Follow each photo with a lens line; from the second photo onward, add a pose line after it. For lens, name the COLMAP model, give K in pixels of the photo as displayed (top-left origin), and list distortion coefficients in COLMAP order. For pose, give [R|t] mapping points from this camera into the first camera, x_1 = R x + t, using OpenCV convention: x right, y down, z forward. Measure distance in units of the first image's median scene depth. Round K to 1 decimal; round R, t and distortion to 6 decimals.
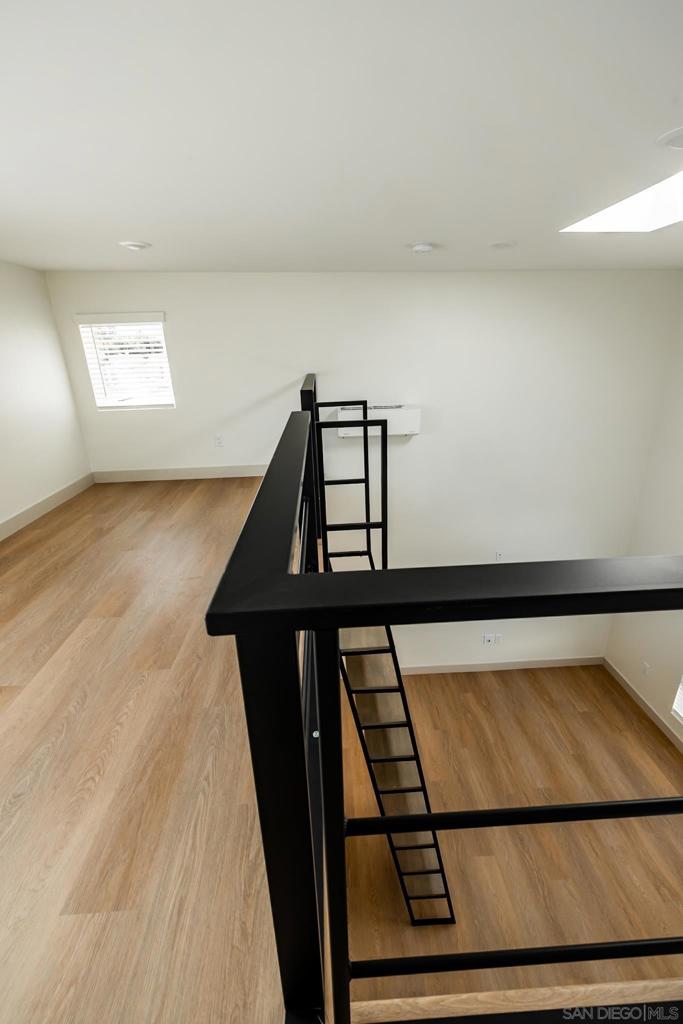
lens RADIAL K [[431.5, 0, 366.7], [0, 431.5, 519.4], [0, 0, 1]] dist [0.003970, -0.001257]
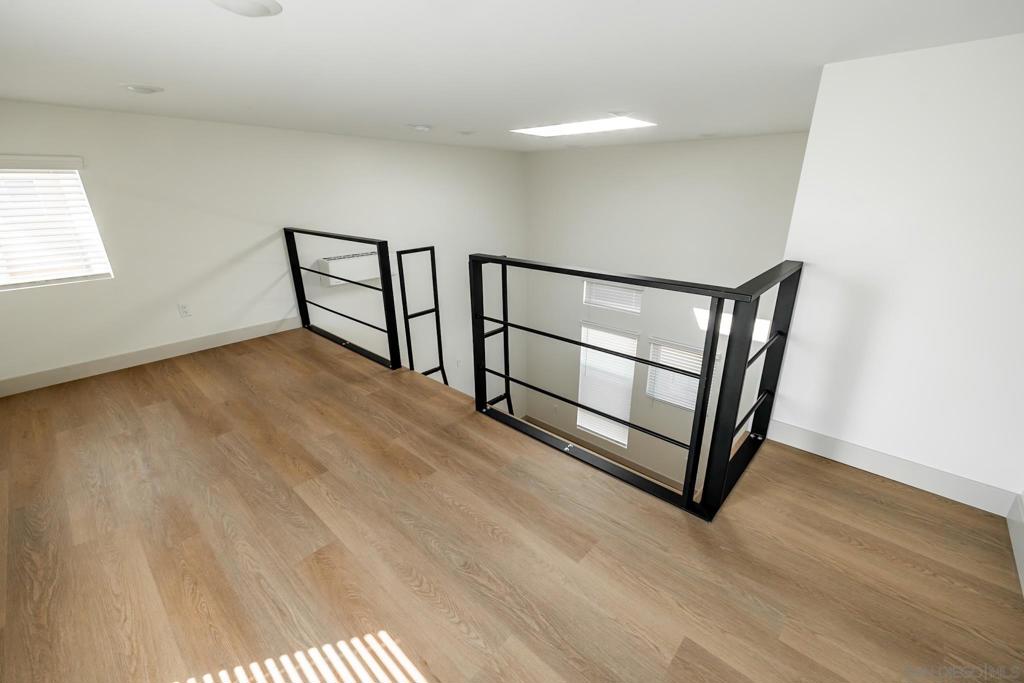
lens RADIAL K [[431.5, 0, 507.2], [0, 431.5, 341.5], [0, 0, 1]] dist [0.003970, -0.001257]
pose [[0.719210, -0.216351, 0.660250, -0.696448], [0.246123, 0.967995, 0.049092, -0.011544], [-0.649739, 0.127195, 0.749440, -0.055838]]
